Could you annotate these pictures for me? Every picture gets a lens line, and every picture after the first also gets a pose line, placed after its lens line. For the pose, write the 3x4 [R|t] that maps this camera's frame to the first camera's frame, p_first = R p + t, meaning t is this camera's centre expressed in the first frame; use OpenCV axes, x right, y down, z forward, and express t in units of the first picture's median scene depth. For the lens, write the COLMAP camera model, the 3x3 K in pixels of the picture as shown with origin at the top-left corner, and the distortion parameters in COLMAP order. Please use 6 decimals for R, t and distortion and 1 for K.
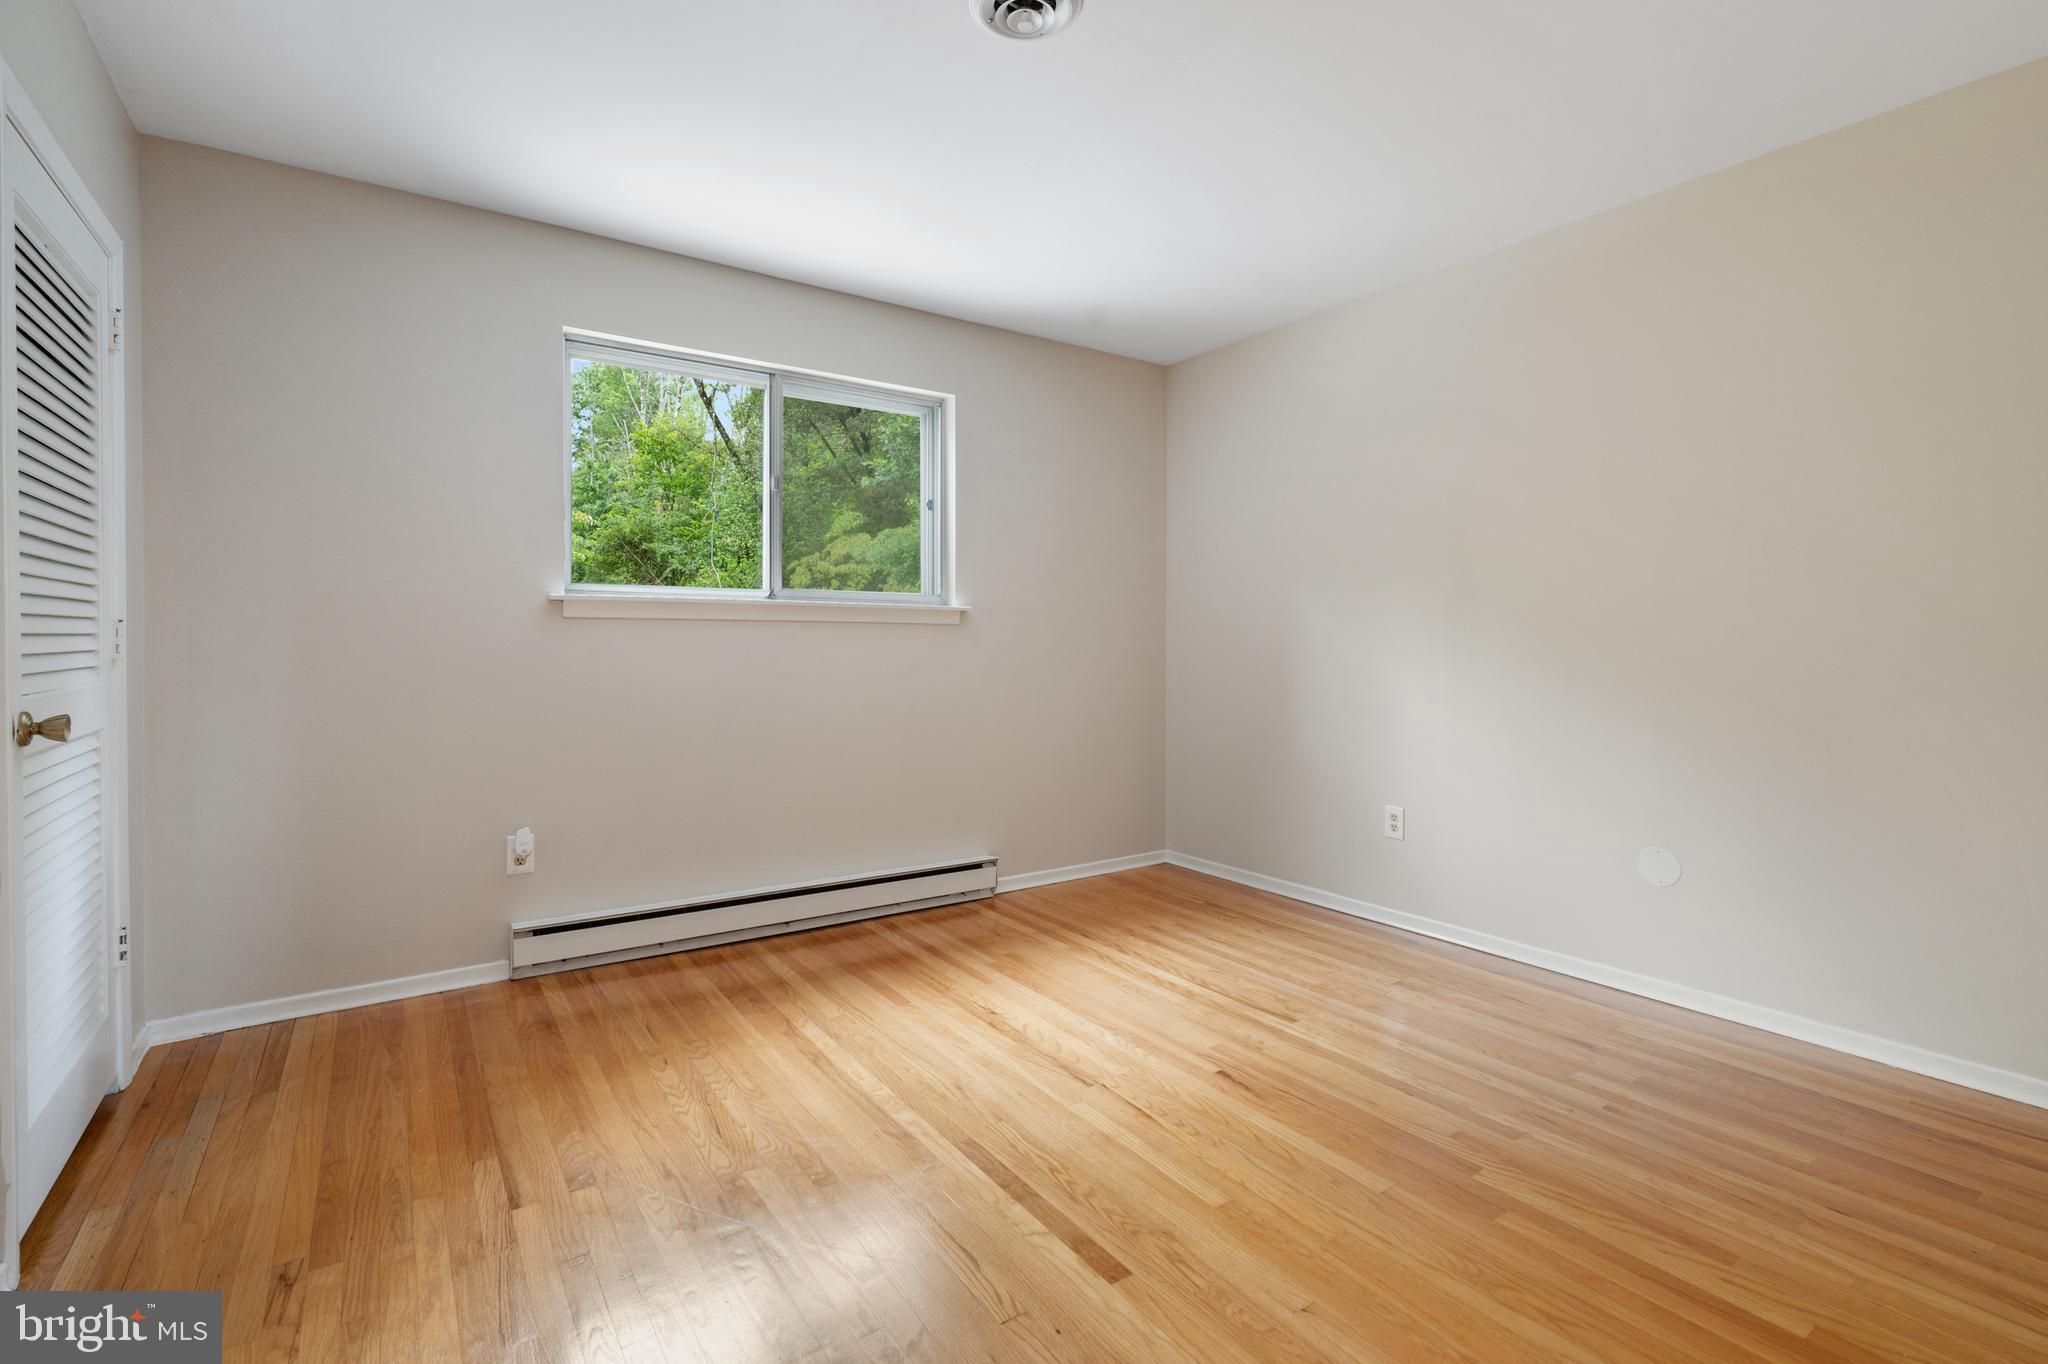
lens RADIAL K [[929.1, 0, 1017.0], [0, 929.1, 654.2], [0, 0, 1]] dist [-0.008630, 0.003284]
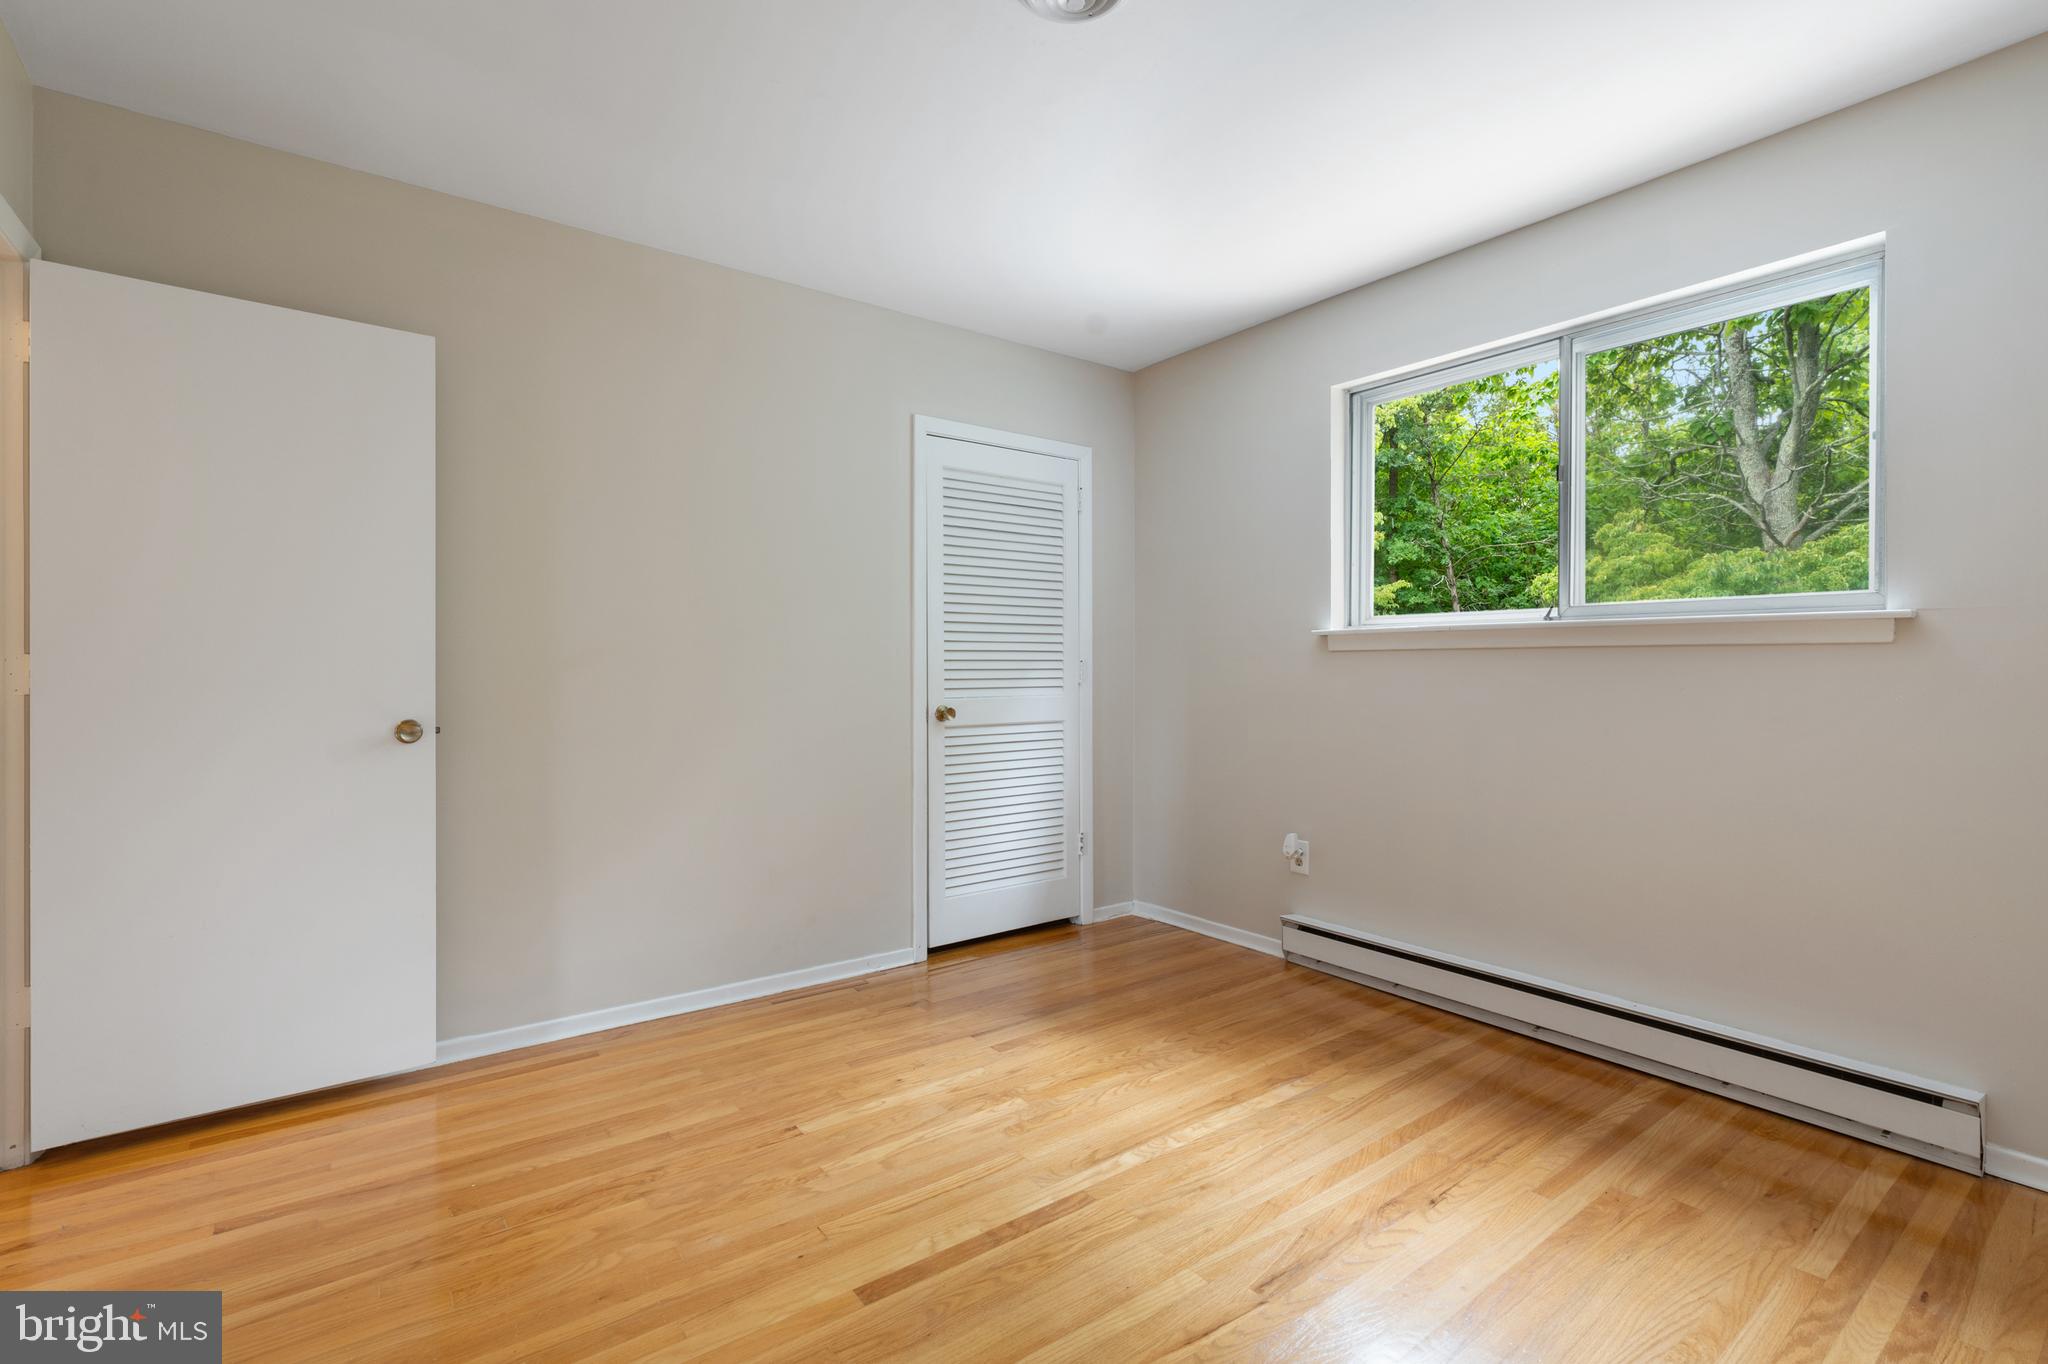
lens RADIAL K [[929.1, 0, 1025.7], [0, 929.1, 681.2], [0, 0, 1]] dist [-0.008630, 0.003284]
pose [[0.037445, 0.009097, -0.999257, 0.612410], [-0.012753, 0.999881, 0.008625, -0.009084], [0.999217, 0.012420, 0.037556, 0.612775]]
